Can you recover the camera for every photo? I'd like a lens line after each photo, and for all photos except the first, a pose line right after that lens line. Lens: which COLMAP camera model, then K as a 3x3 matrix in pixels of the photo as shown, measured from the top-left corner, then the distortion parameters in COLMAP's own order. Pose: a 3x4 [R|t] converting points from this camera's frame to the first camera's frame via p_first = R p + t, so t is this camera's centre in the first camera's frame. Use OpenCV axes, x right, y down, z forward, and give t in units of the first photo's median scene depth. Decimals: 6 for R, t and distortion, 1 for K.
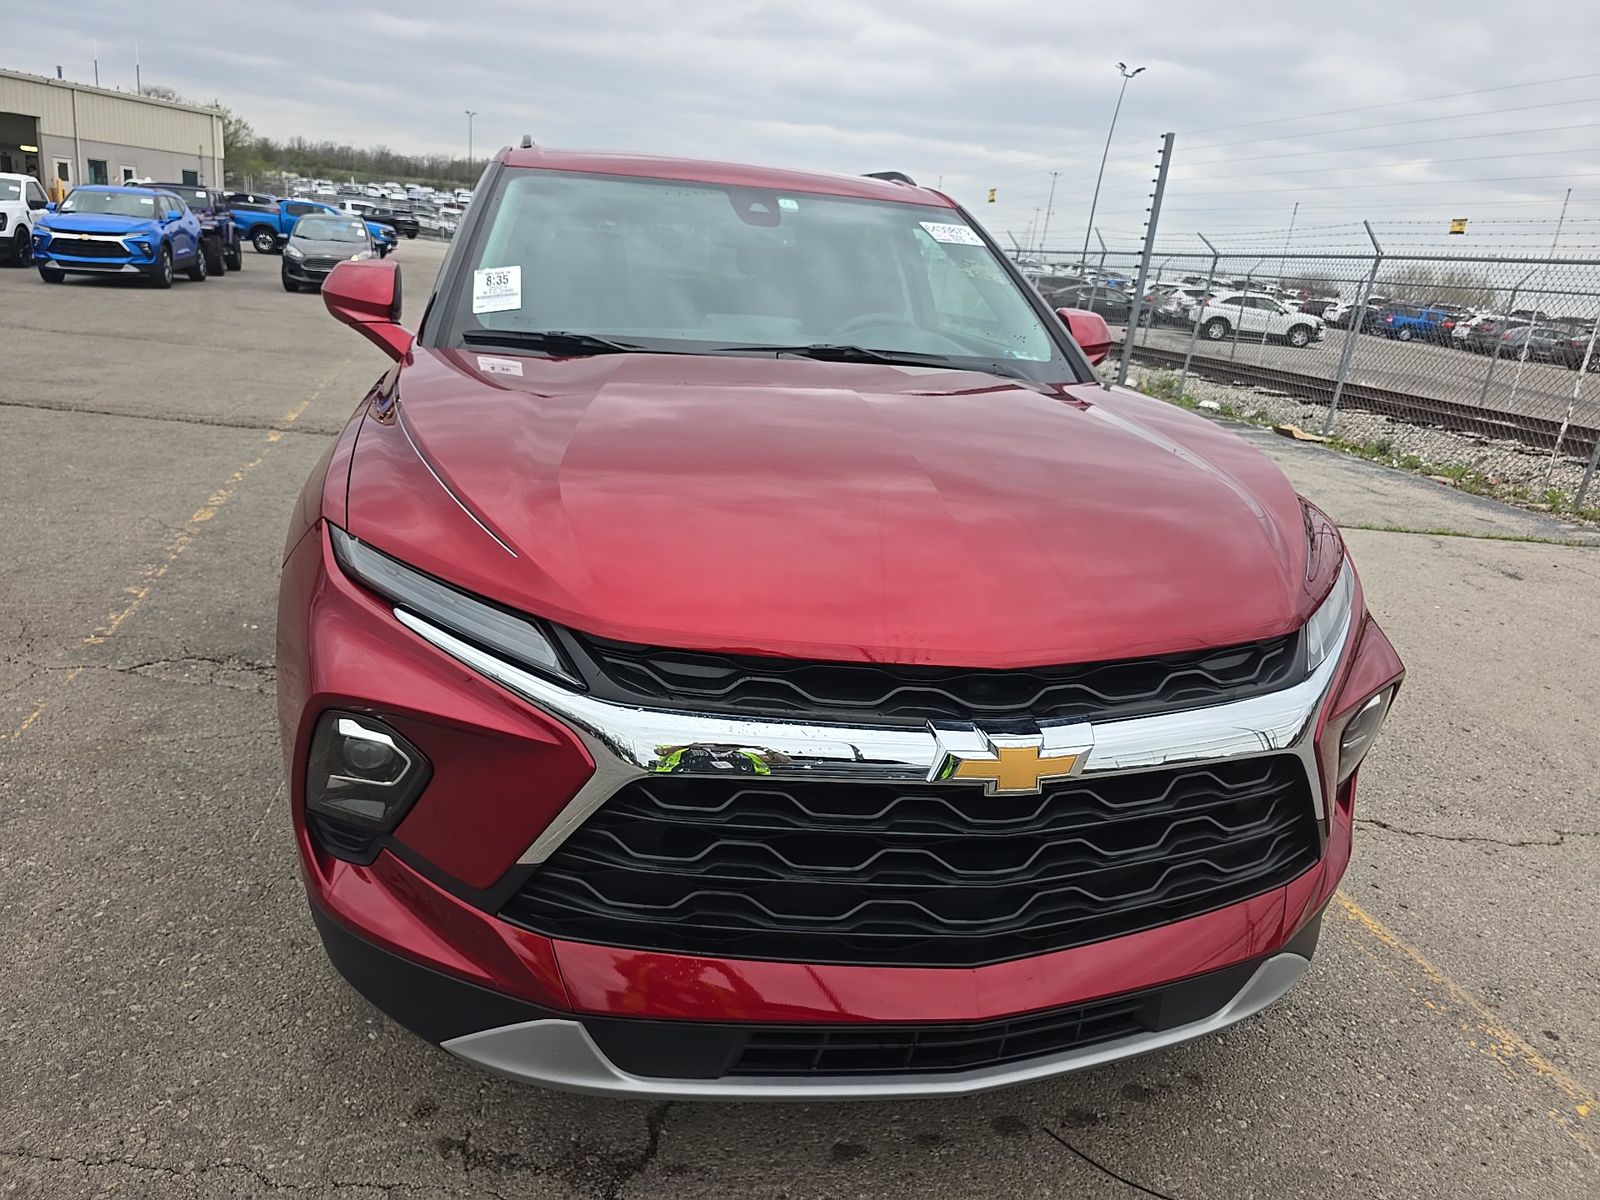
lens RADIAL K [[1073.3, 0, 800.0], [0, 1073.3, 600.0], [0, 0, 1]] dist [0.044051, -0.042900]
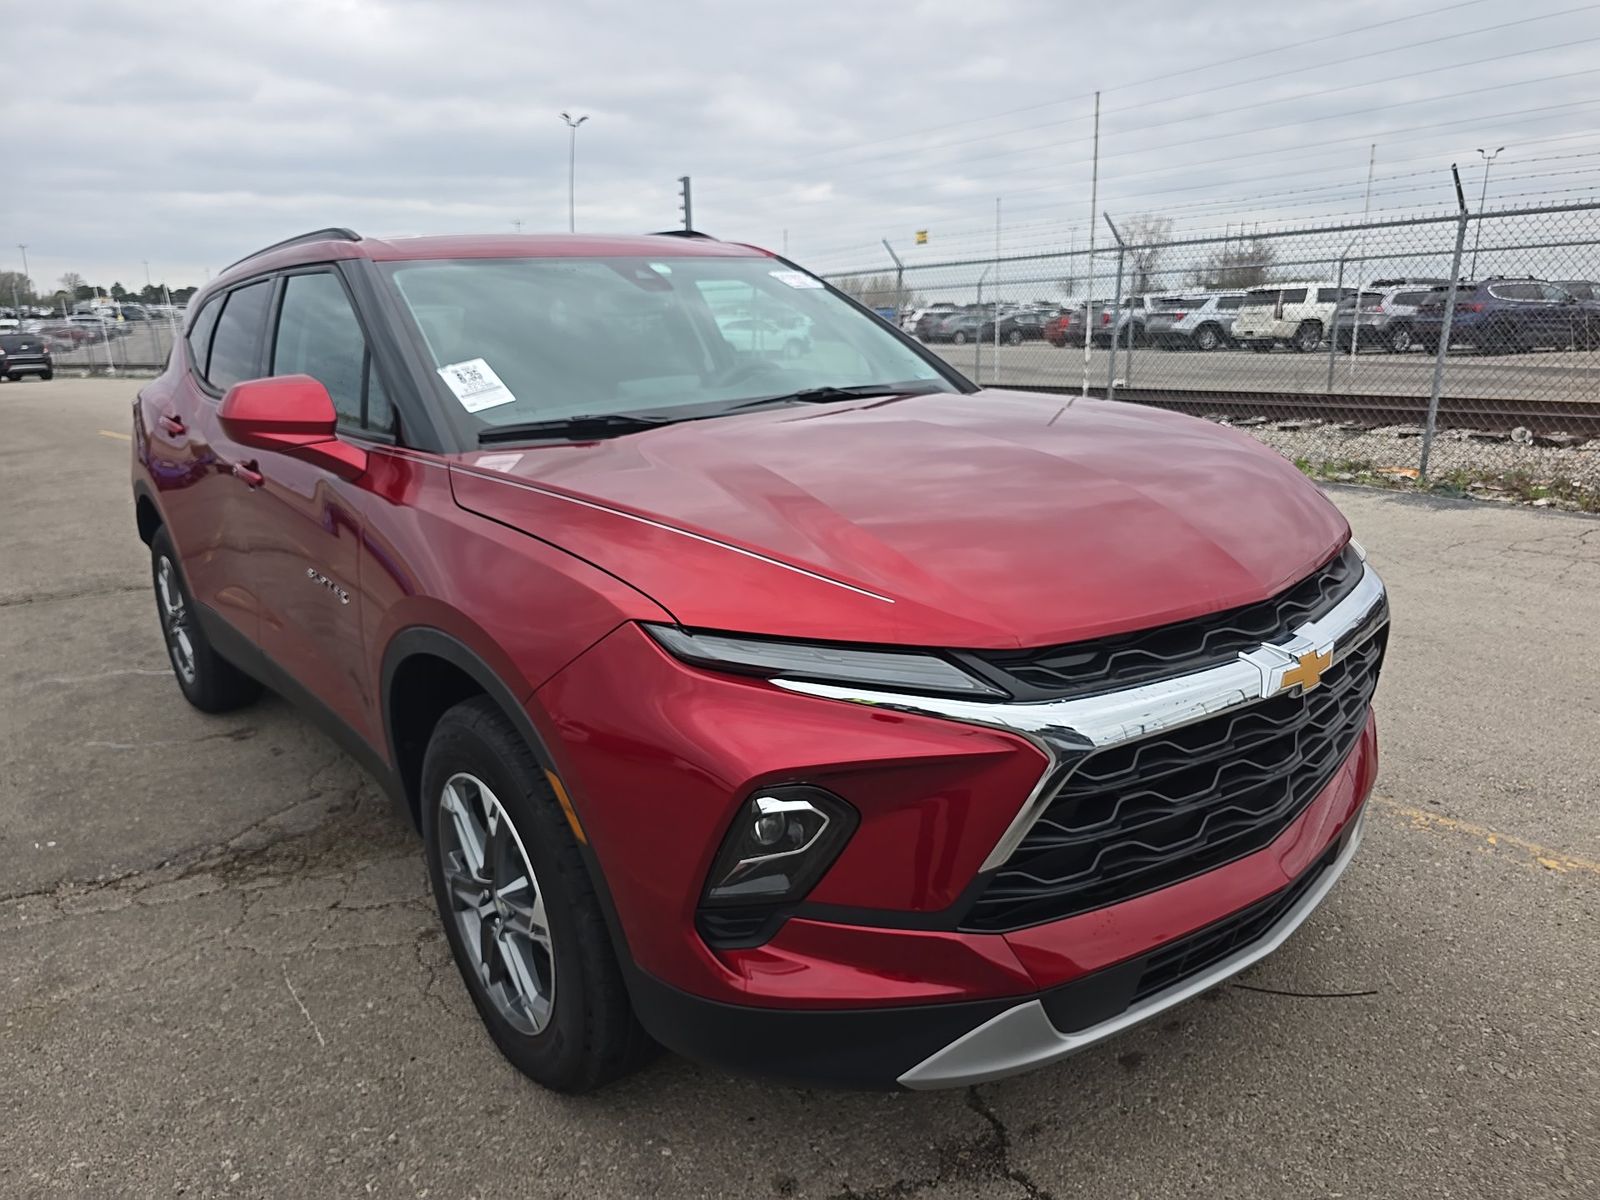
lens RADIAL K [[1076.9, 0, 800.0], [0, 1076.9, 600.0], [0, 0, 1]] dist [0.049655, -0.049186]
pose [[0.897271, -0.223198, 0.380904, -0.734655], [0.238415, 0.971135, 0.007438, -0.069787], [-0.371569, 0.084139, 0.924585, 0.034090]]
